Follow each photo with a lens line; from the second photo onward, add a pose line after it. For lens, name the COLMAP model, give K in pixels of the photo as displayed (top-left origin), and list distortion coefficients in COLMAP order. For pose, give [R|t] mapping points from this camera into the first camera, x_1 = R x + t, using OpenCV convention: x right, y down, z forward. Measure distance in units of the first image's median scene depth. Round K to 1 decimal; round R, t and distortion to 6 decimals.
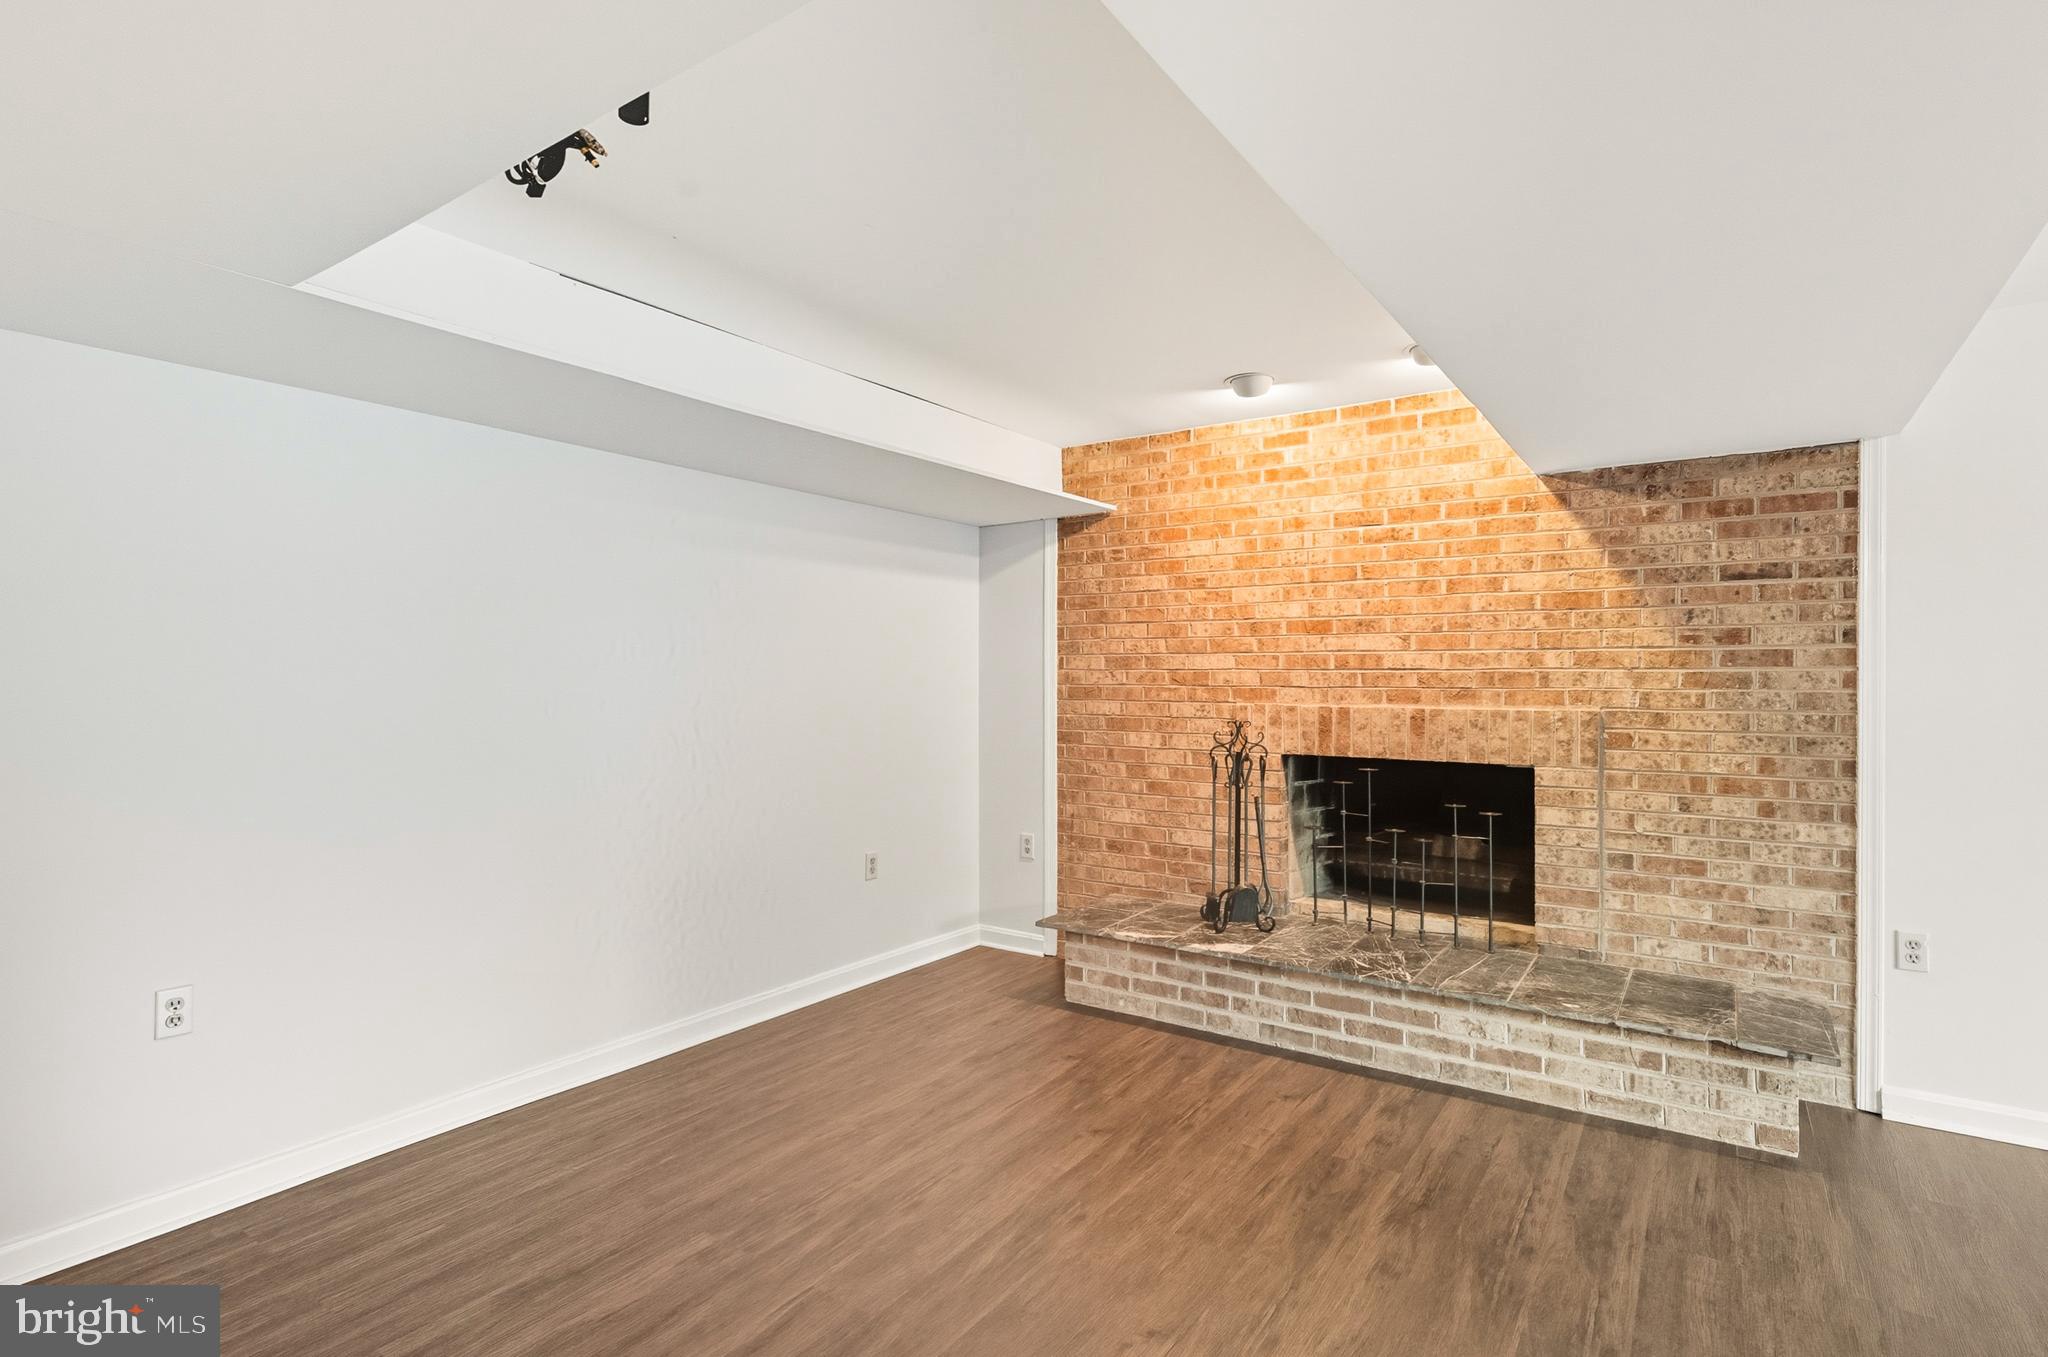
lens RADIAL K [[1000.2, 0, 1031.8], [0, 1000.2, 669.0], [0, 0, 1]] dist [-0.001565, -0.000056]
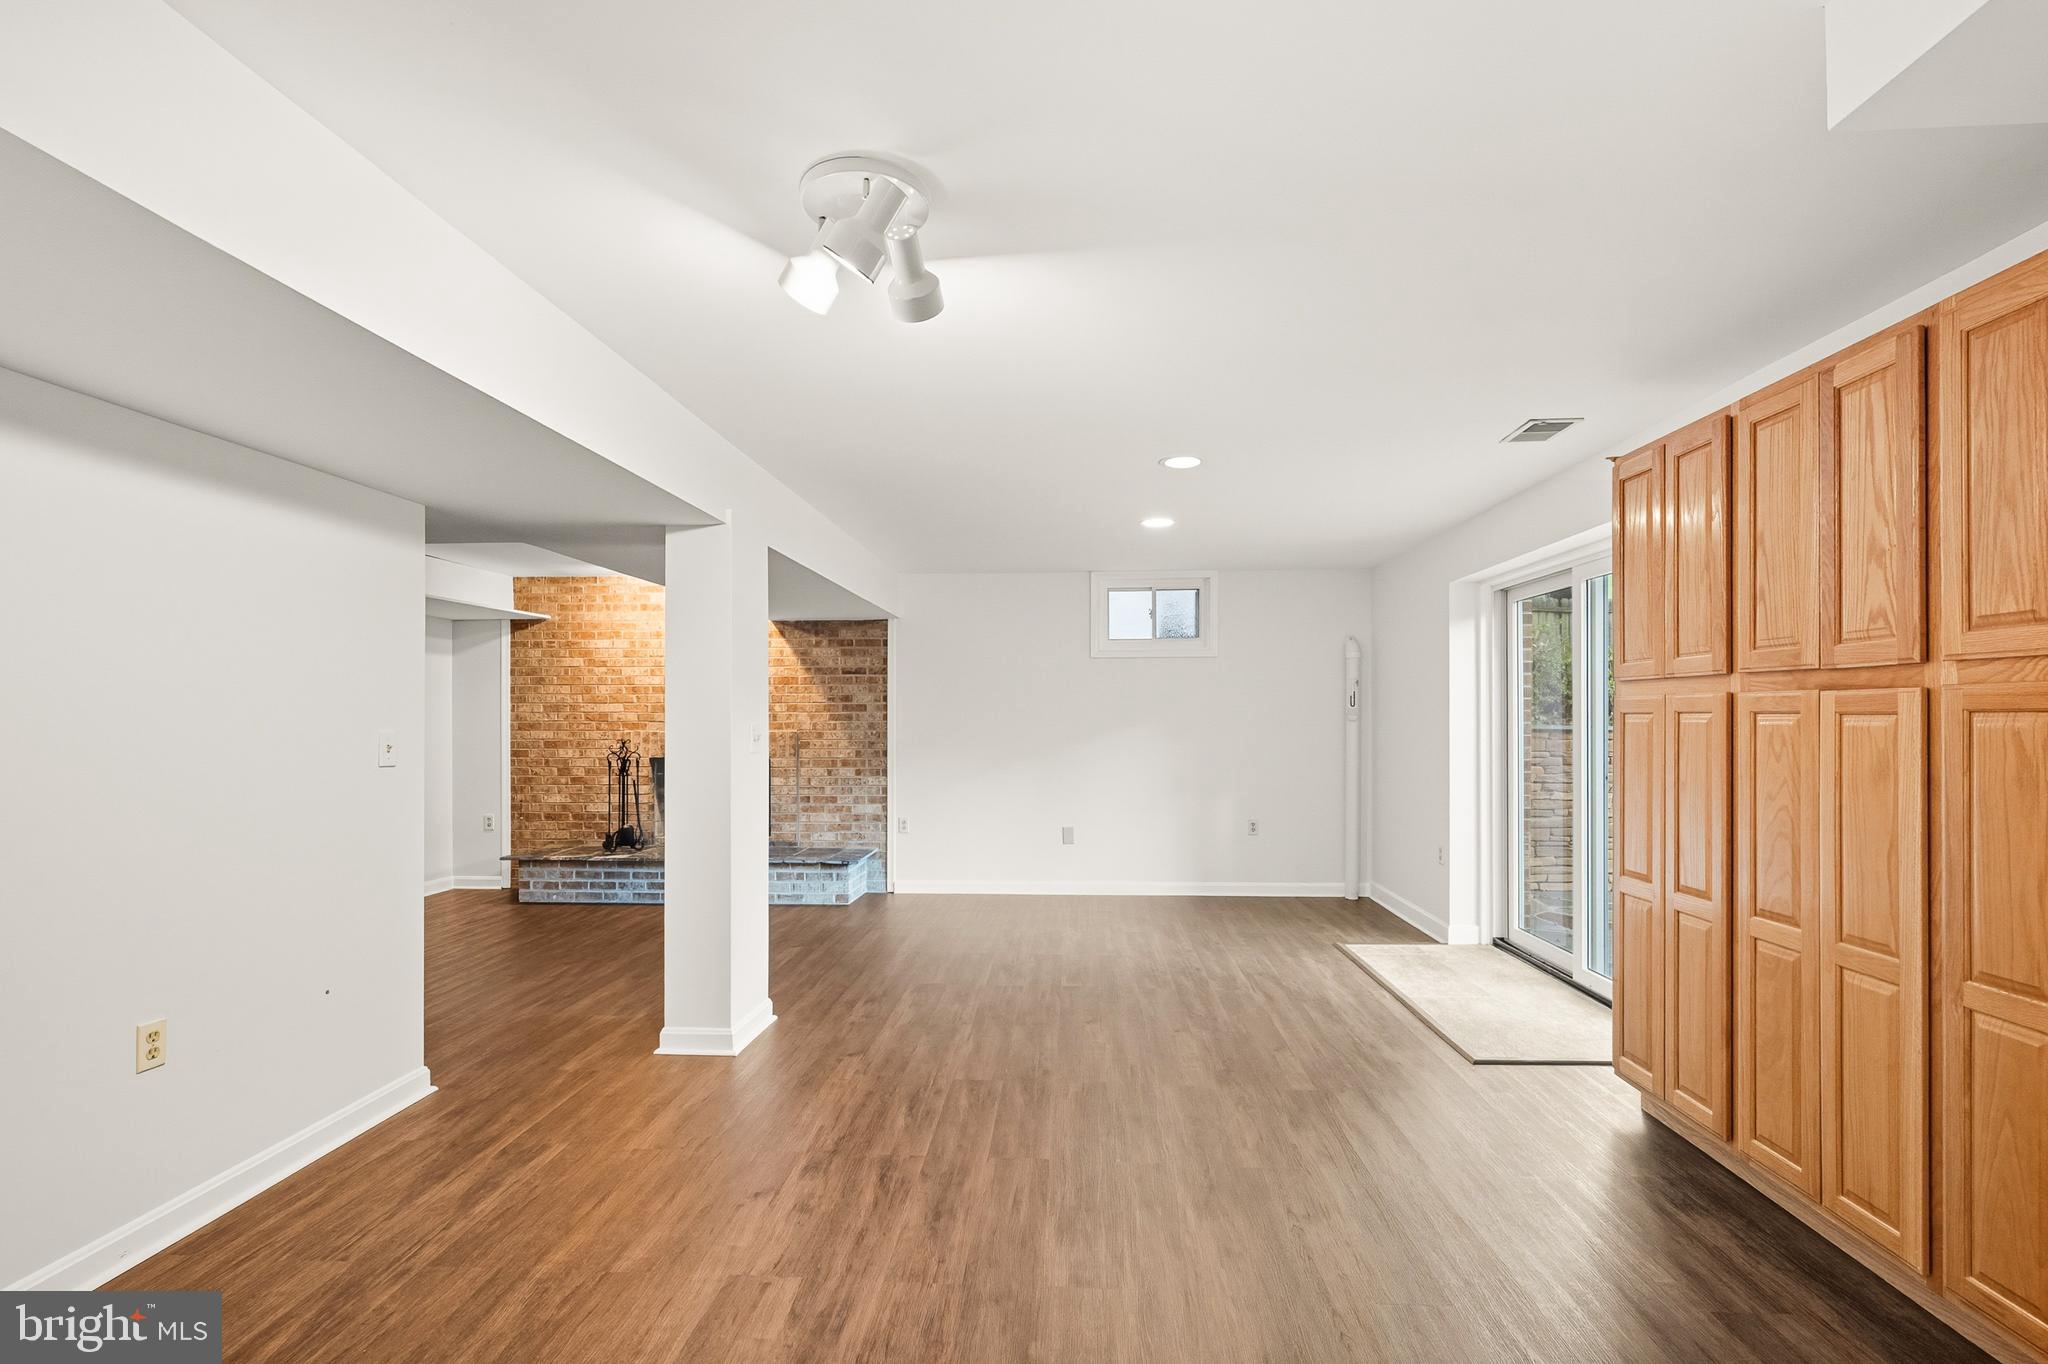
lens RADIAL K [[945.5, 0, 1024.0], [0, 945.5, 720.5], [0, 0, 1]] dist [-0.001571, -0.000030]
pose [[0.853632, -0.004272, 0.520859, -0.073800], [-0.001583, 0.999940, 0.010796, -0.004693], [-0.520874, -0.010040, 0.853574, -0.890892]]
